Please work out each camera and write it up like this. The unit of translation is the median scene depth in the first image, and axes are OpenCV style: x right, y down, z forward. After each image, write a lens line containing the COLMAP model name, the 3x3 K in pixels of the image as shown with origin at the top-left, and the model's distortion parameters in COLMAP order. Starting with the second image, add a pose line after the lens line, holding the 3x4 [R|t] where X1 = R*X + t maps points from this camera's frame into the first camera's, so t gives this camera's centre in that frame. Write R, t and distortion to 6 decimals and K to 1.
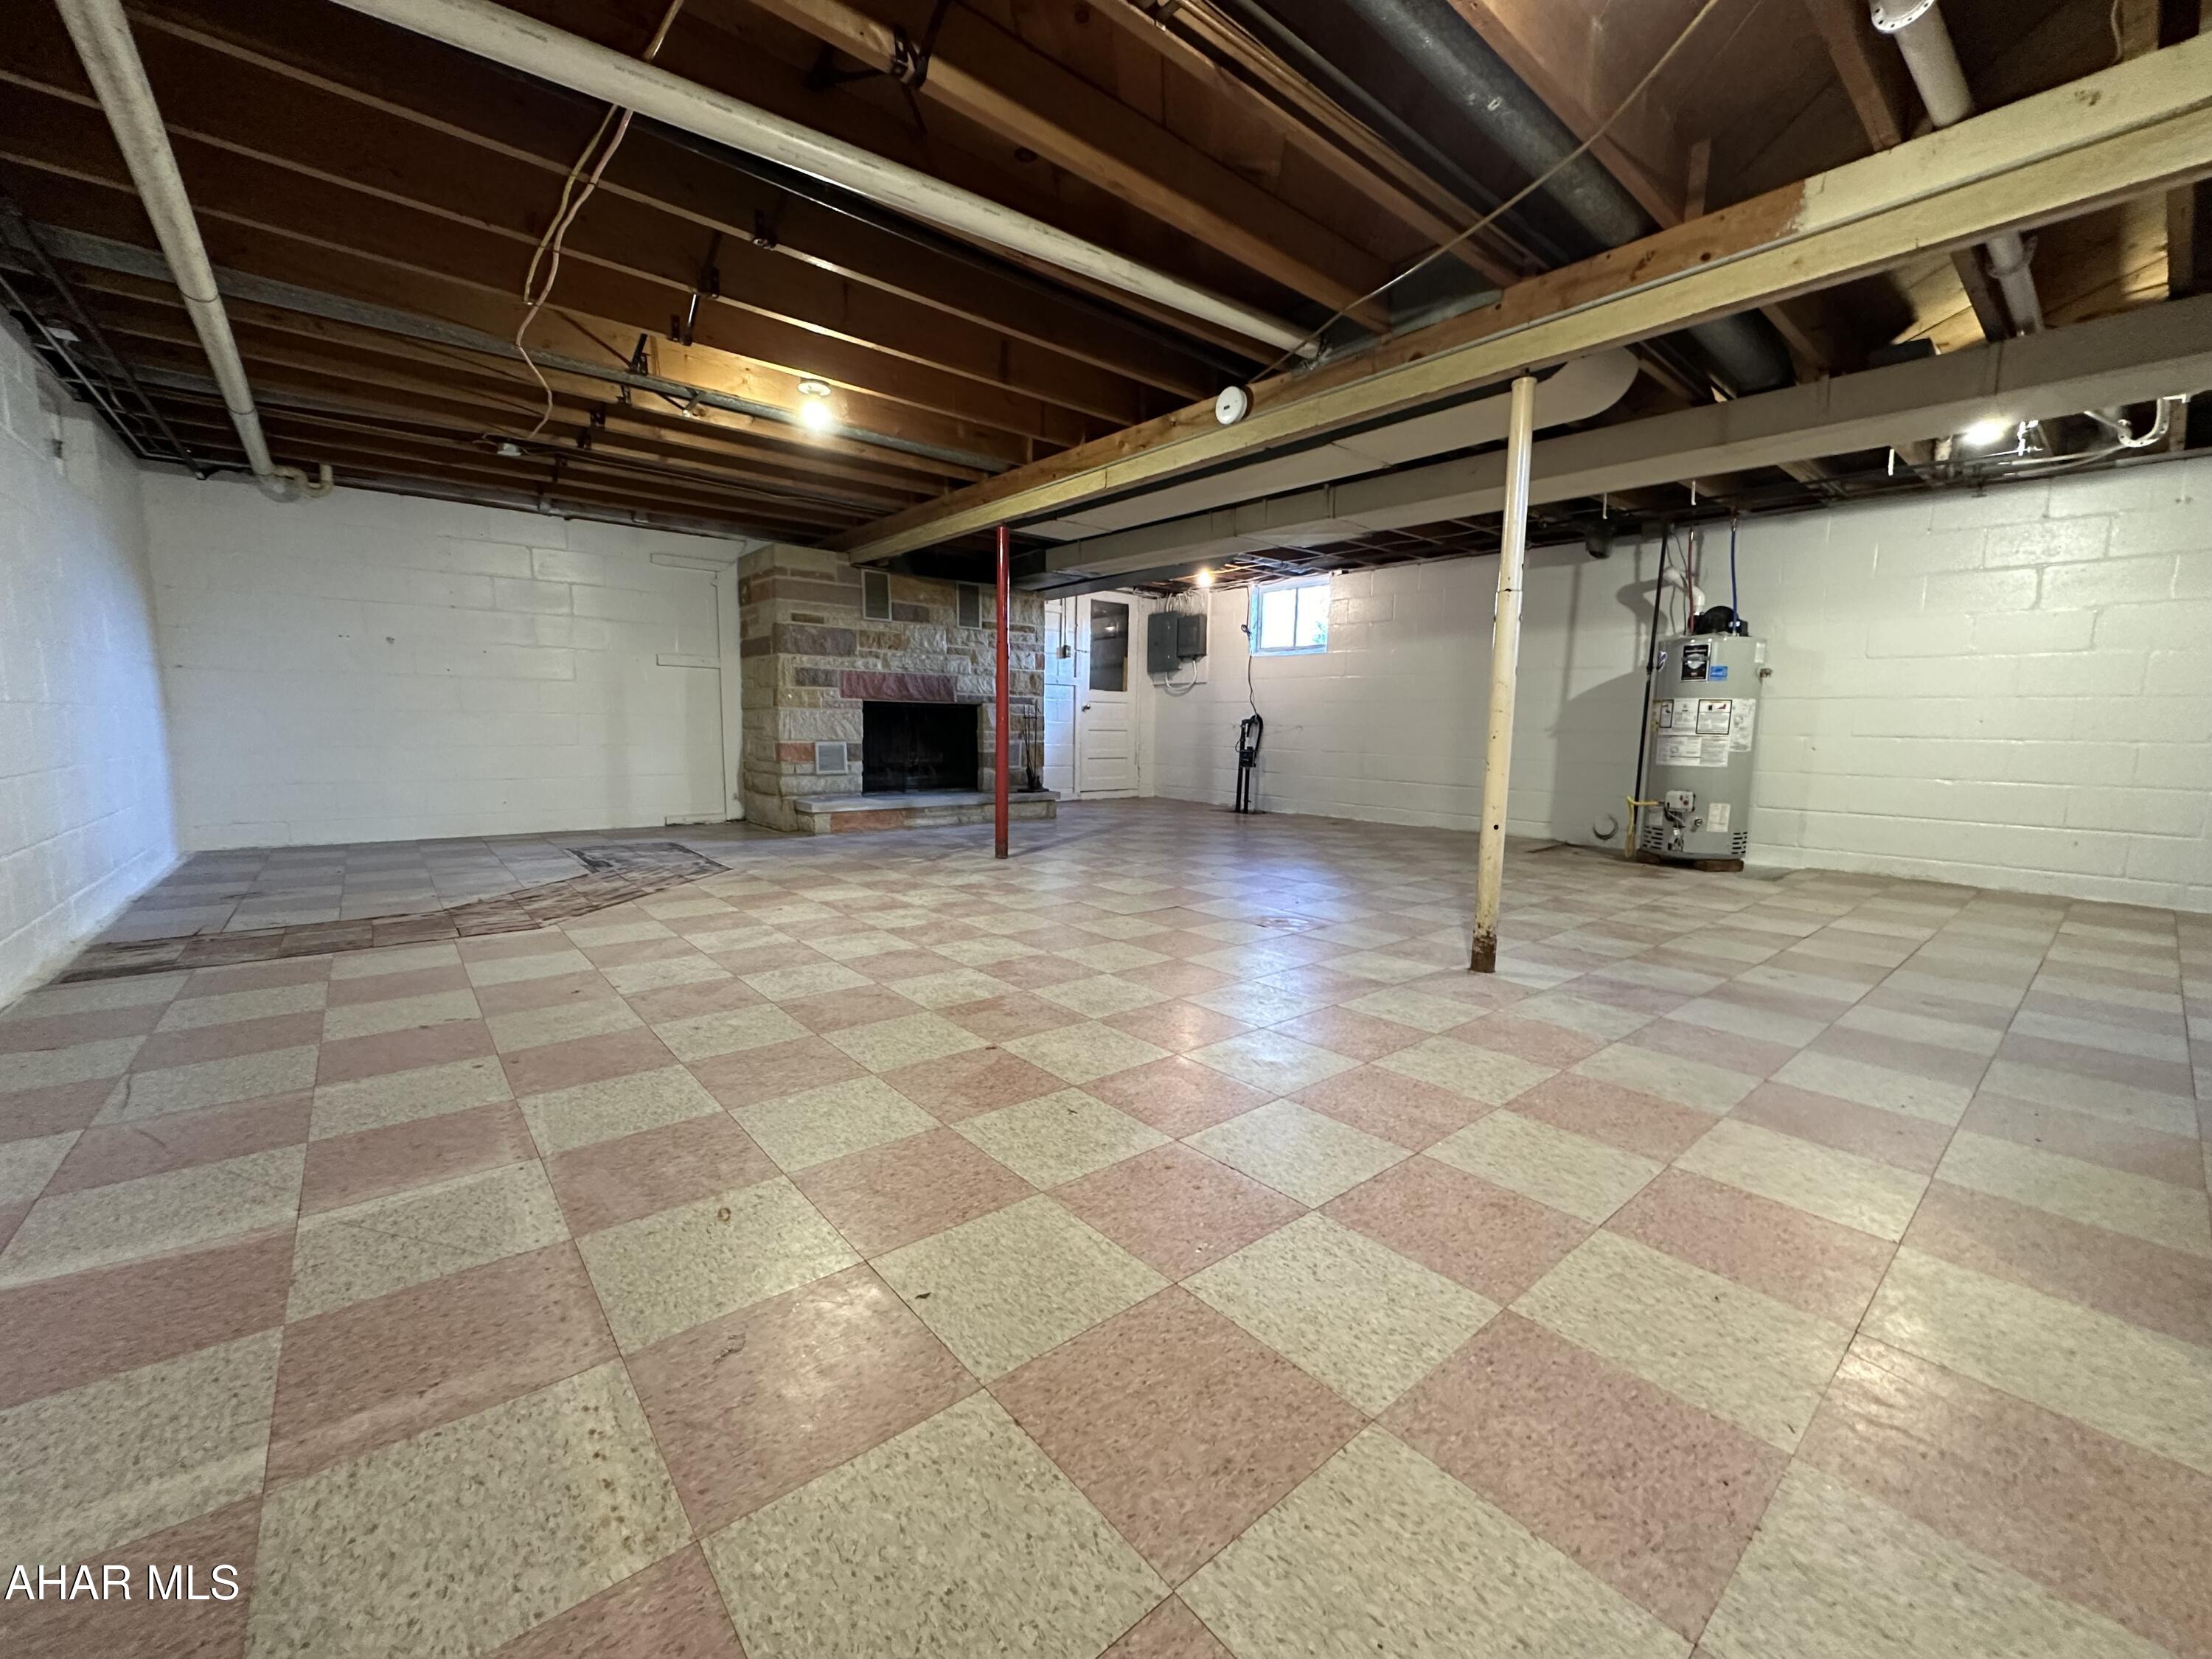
lens RADIAL K [[885.5, 0, 1107.9], [0, 885.5, 836.4], [0, 0, 1]] dist [-0.001421, -0.000284]
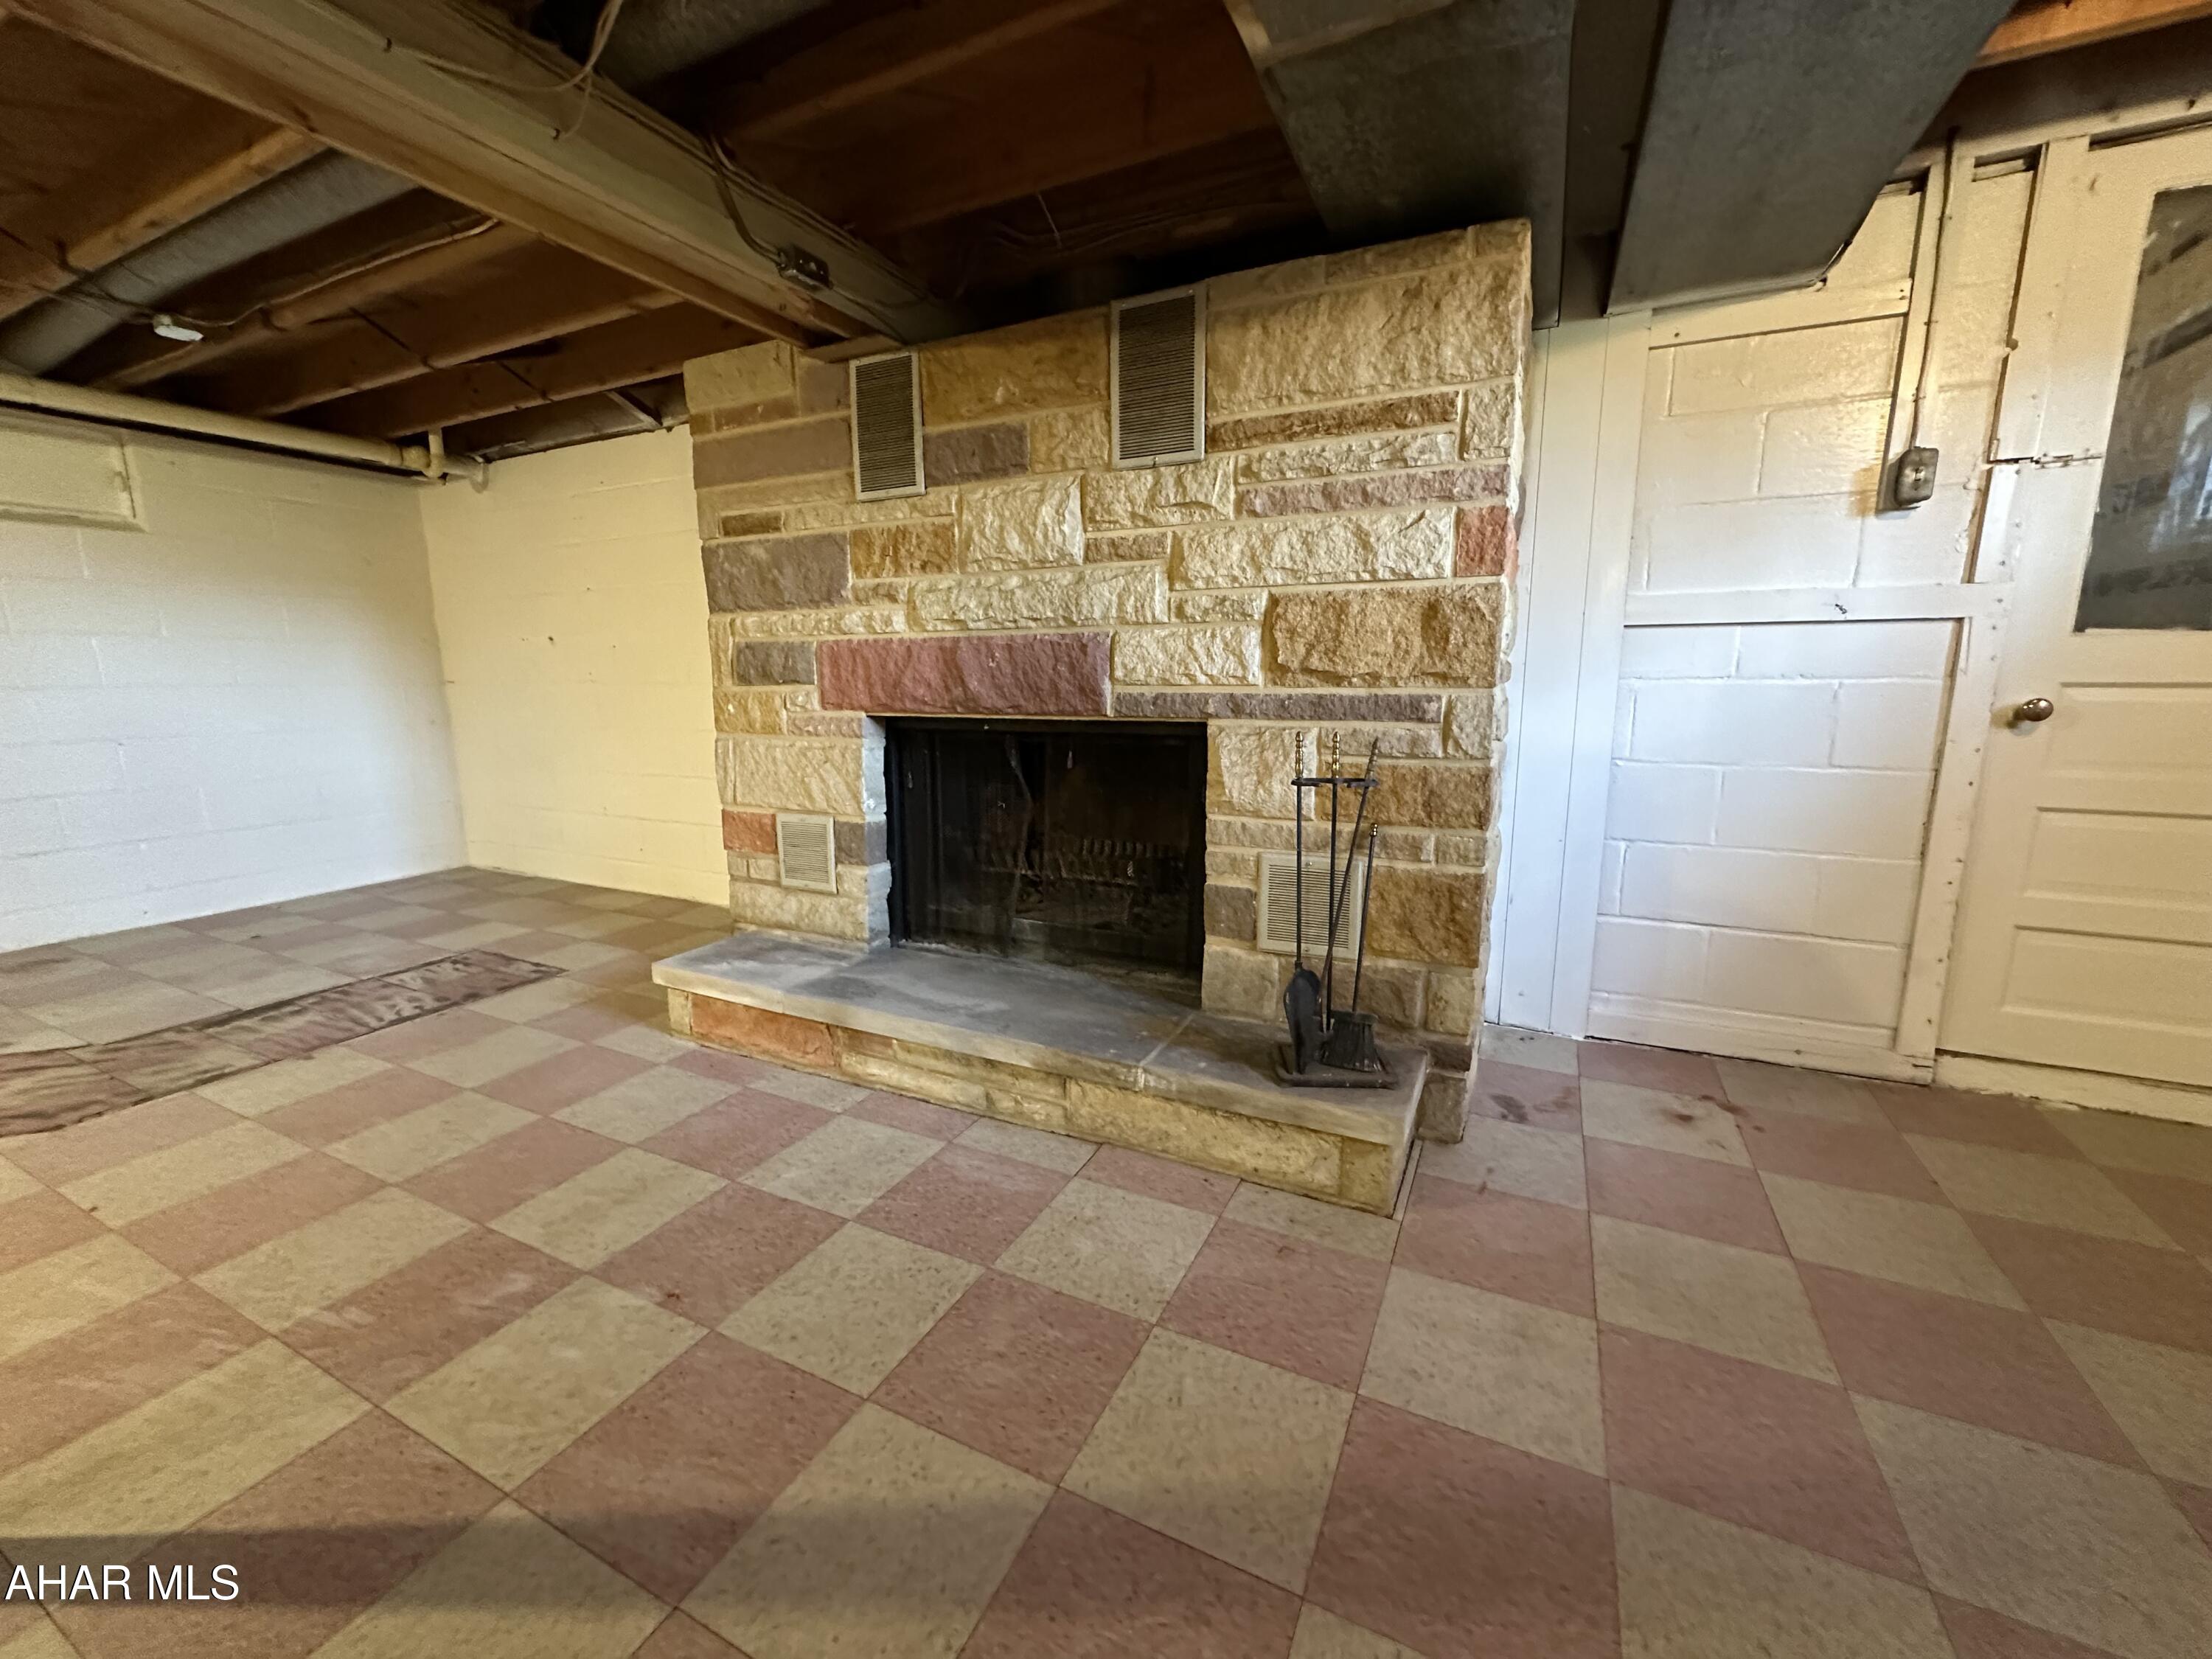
lens RADIAL K [[885.5, 0, 1096.1], [0, 885.5, 821.0], [0, 0, 1]] dist [-0.001421, -0.000284]
pose [[0.398941, 0.134537, -0.907053, 0.118200], [-0.101156, 0.989598, 0.102290, -0.153507], [0.911380, 0.050946, 0.408401, 0.910076]]
